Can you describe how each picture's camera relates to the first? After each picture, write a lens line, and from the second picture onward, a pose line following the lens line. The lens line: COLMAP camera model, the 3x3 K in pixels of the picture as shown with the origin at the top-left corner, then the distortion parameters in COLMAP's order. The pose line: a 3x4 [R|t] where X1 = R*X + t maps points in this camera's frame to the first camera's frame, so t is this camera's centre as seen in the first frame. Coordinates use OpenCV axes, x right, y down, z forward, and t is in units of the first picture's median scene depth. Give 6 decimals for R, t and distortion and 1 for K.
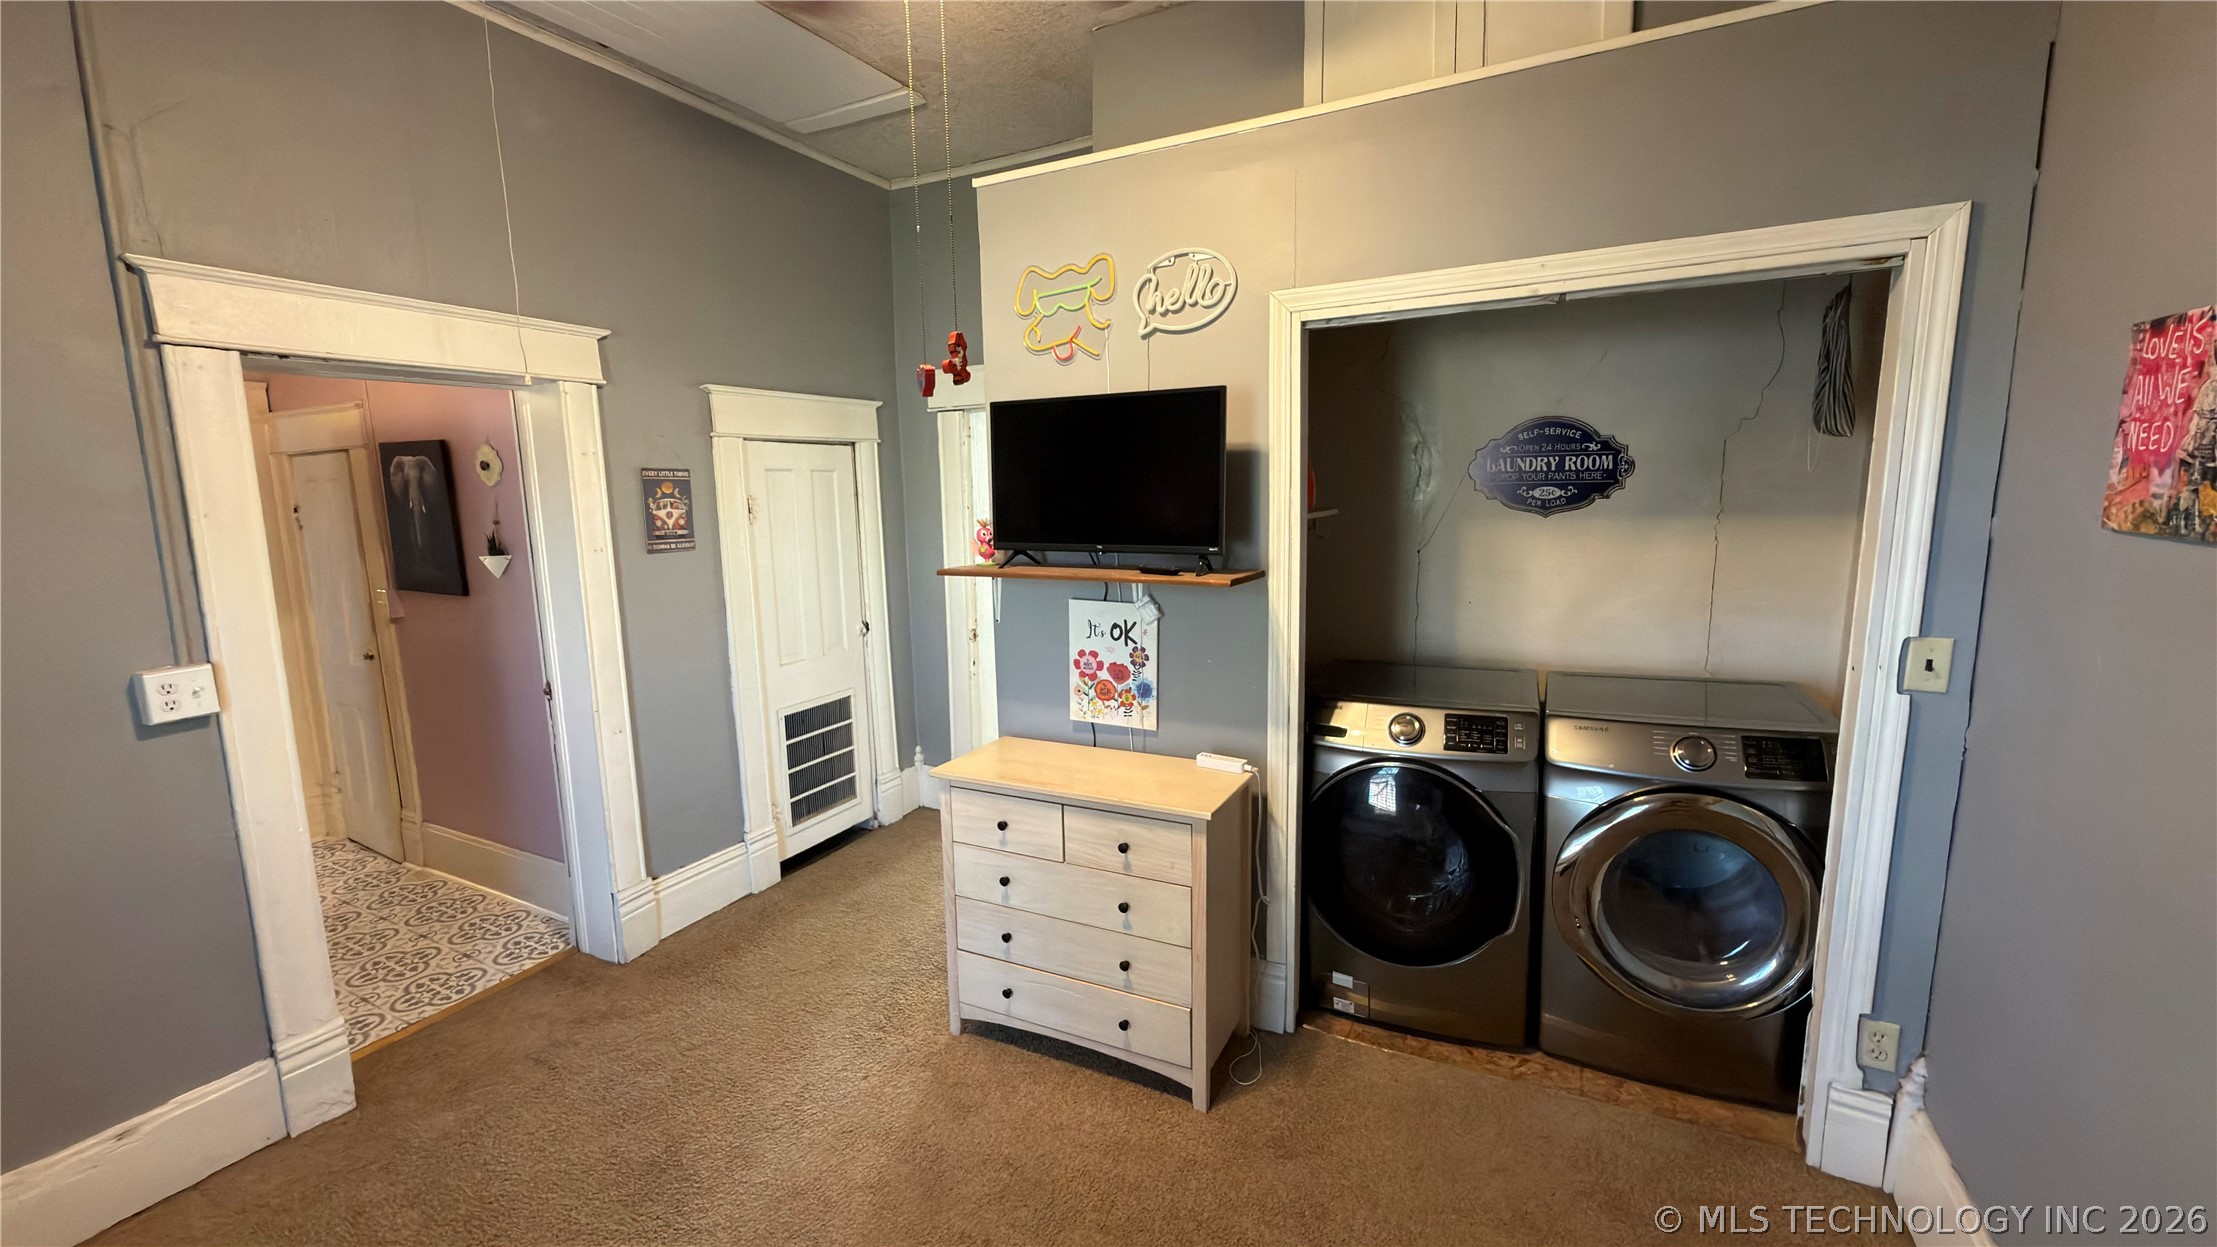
lens RADIAL K [[884.8, 0, 1107.8], [0, 884.8, 619.3], [0, 0, 1]] dist [0.000859, 0.000399]
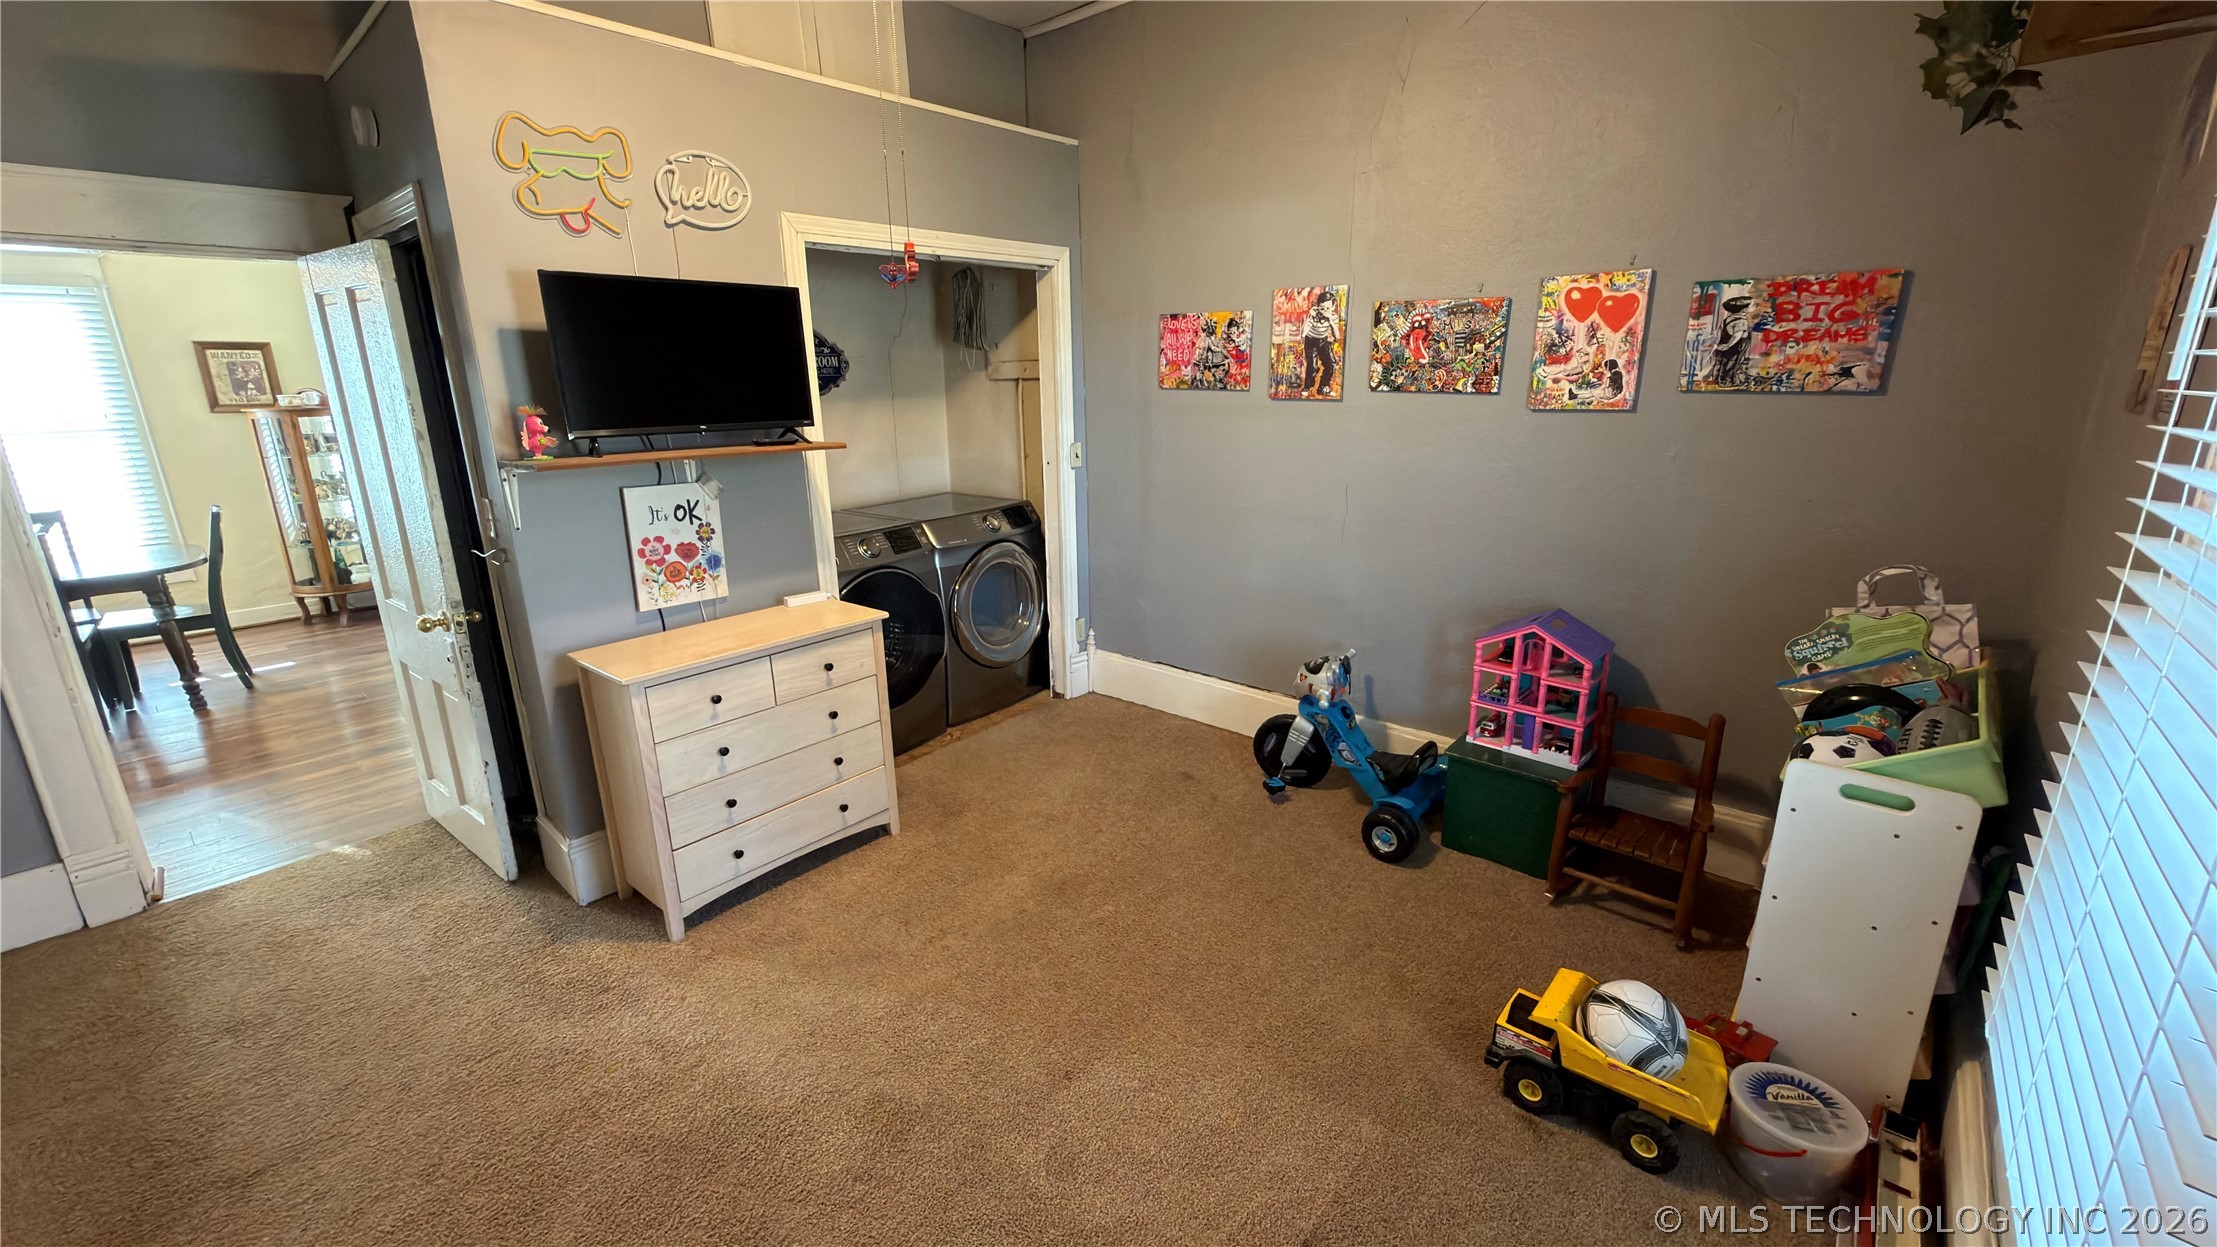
lens RADIAL K [[884.8, 0, 1102.1], [0, 884.8, 621.1], [0, 0, 1]] dist [0.000859, 0.000399]
pose [[0.237991, -0.245463, 0.939738, -0.894092], [0.154921, 0.964745, 0.212761, -0.007633], [-0.958833, 0.094950, 0.267628, 0.252586]]
